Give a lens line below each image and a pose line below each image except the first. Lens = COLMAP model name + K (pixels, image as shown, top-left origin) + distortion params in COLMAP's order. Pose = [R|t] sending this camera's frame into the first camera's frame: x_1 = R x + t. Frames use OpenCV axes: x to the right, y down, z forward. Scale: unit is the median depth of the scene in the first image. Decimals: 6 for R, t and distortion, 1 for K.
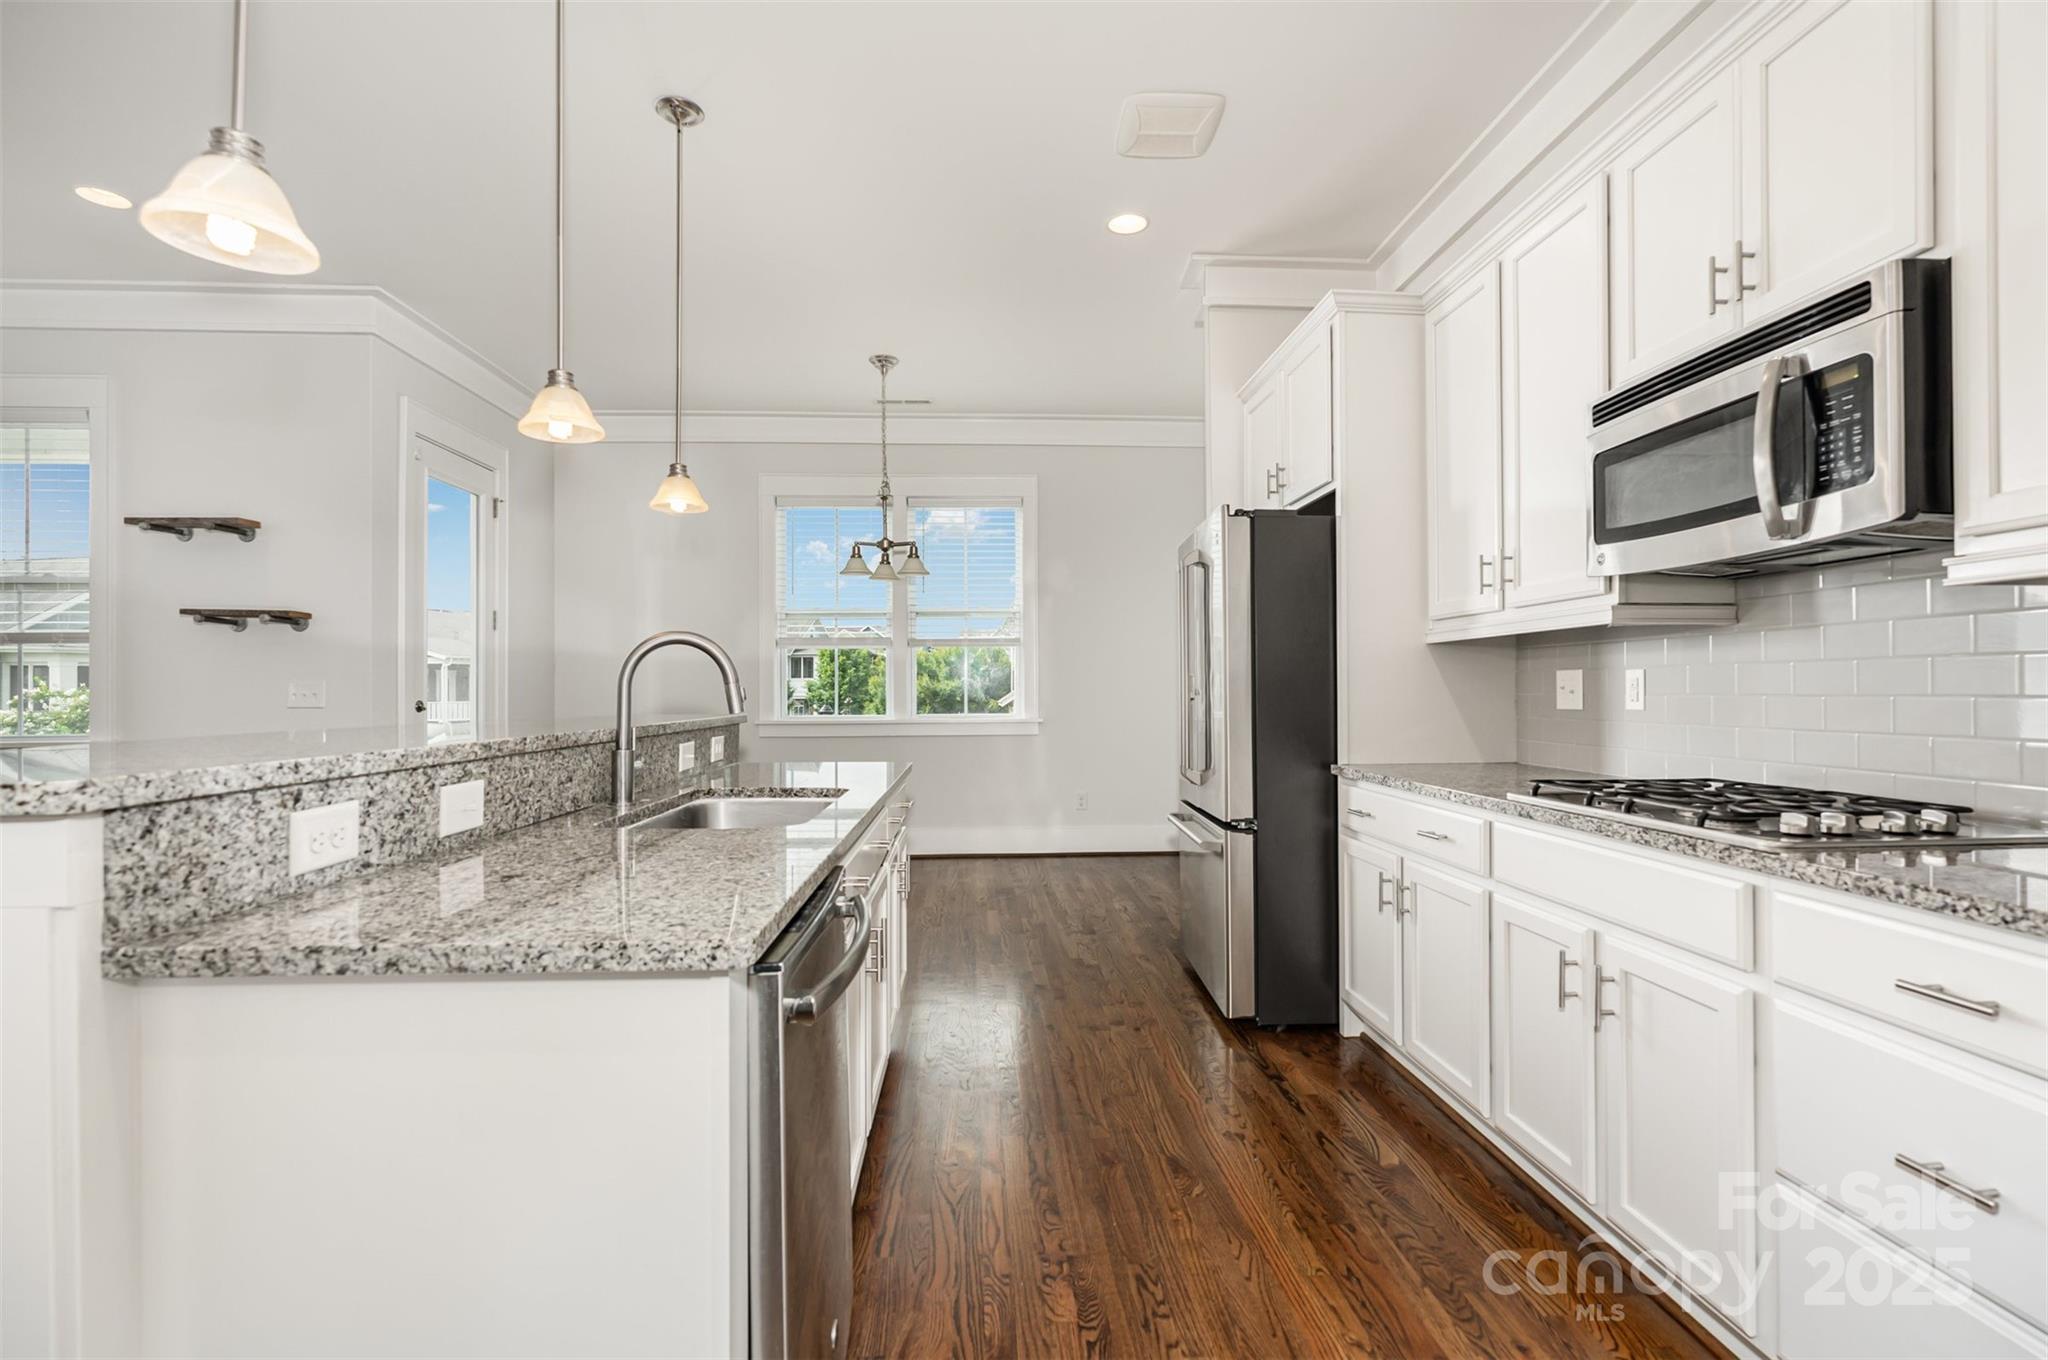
lens RADIAL K [[967.5, 0, 1027.6], [0, 967.5, 683.3], [0, 0, 1]] dist [-0.004604, 0.000149]
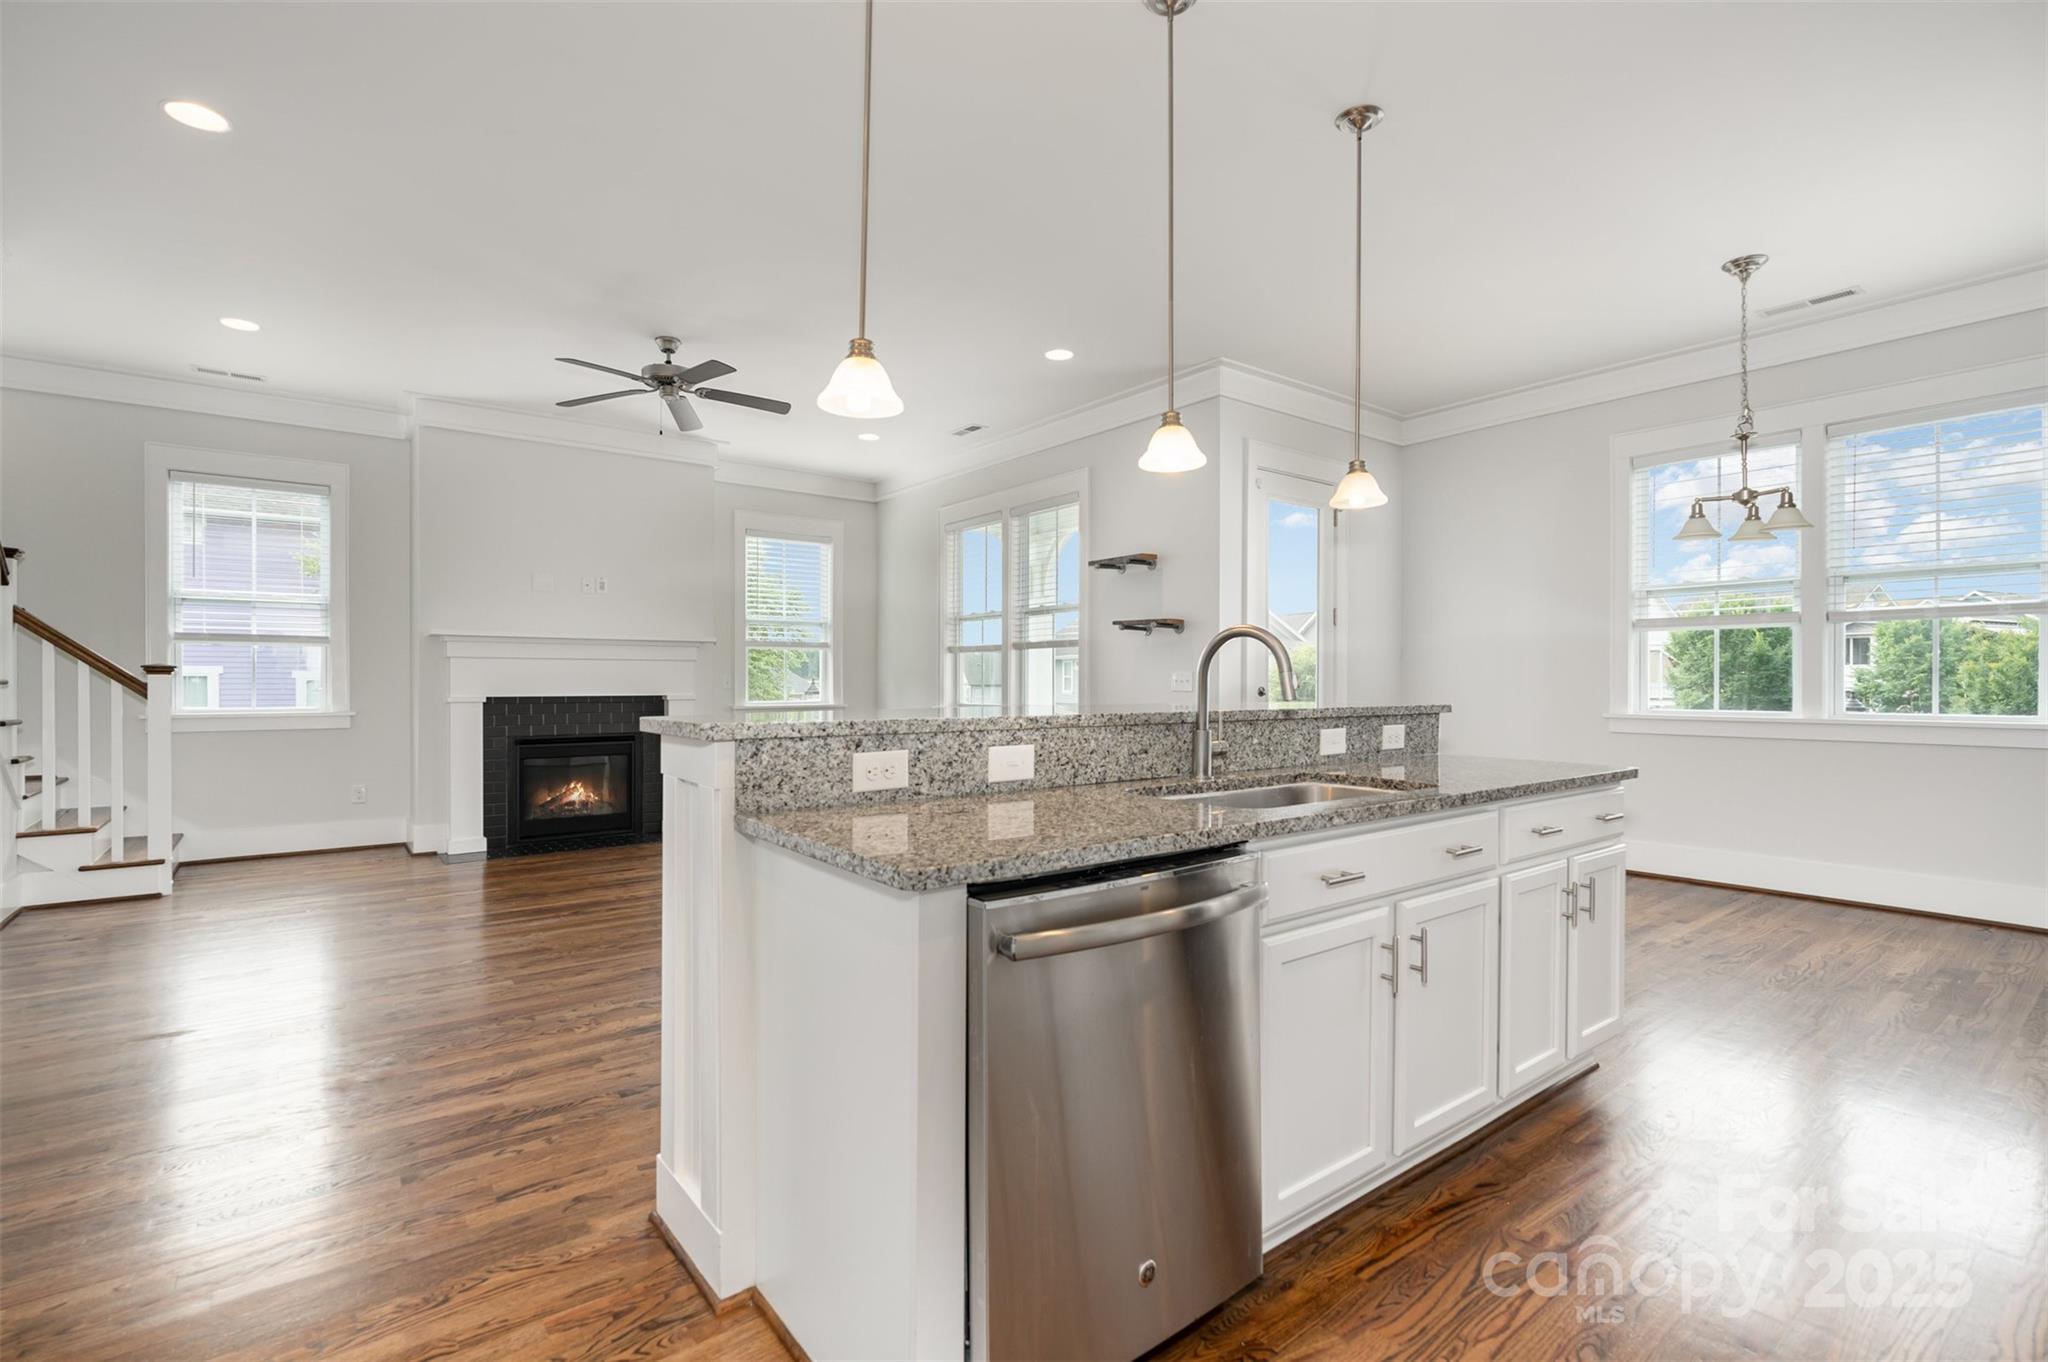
lens RADIAL K [[935.0, 0, 1013.1], [0, 935.0, 681.8], [0, 0, 1]] dist [-0.001407, 0.000539]
pose [[0.556856, 0.006345, -0.830585, 0.496110], [0.002176, 0.999956, 0.009098, 0.000436], [0.830606, -0.006873, 0.556818, 0.249532]]
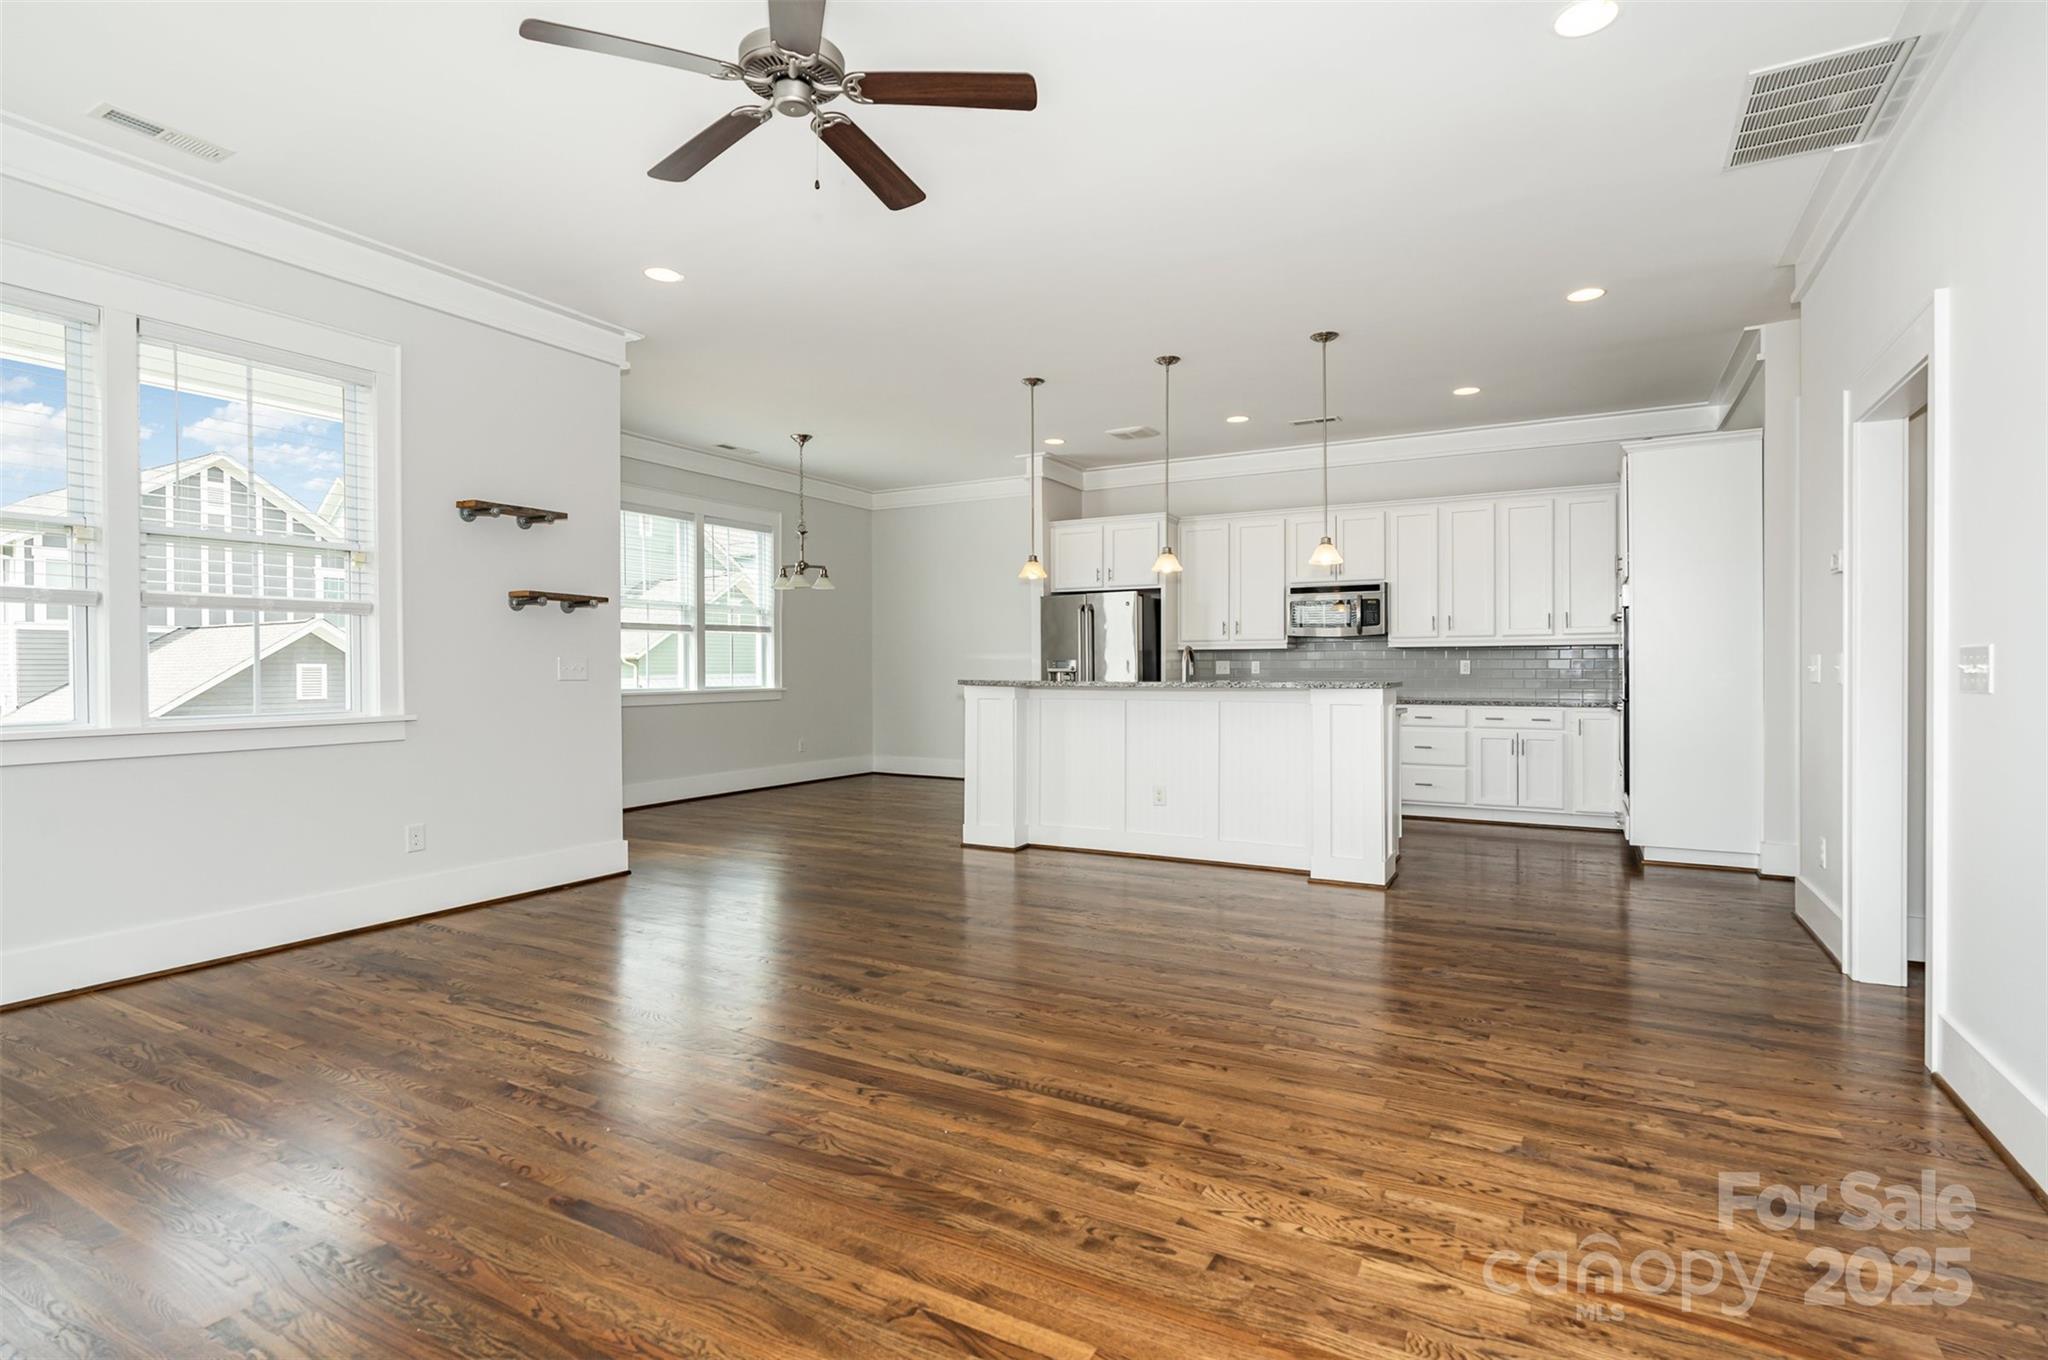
lens RADIAL K [[1014.5, 0, 960.5], [0, 1014.5, 671.9], [0, 0, 1]] dist [0.001048, 0.000511]
pose [[0.569815, 0.001109, 0.821772, -3.899174], [-0.008655, 0.999952, 0.004652, 0.017799], [-0.821728, -0.009763, 0.569797, -0.164067]]
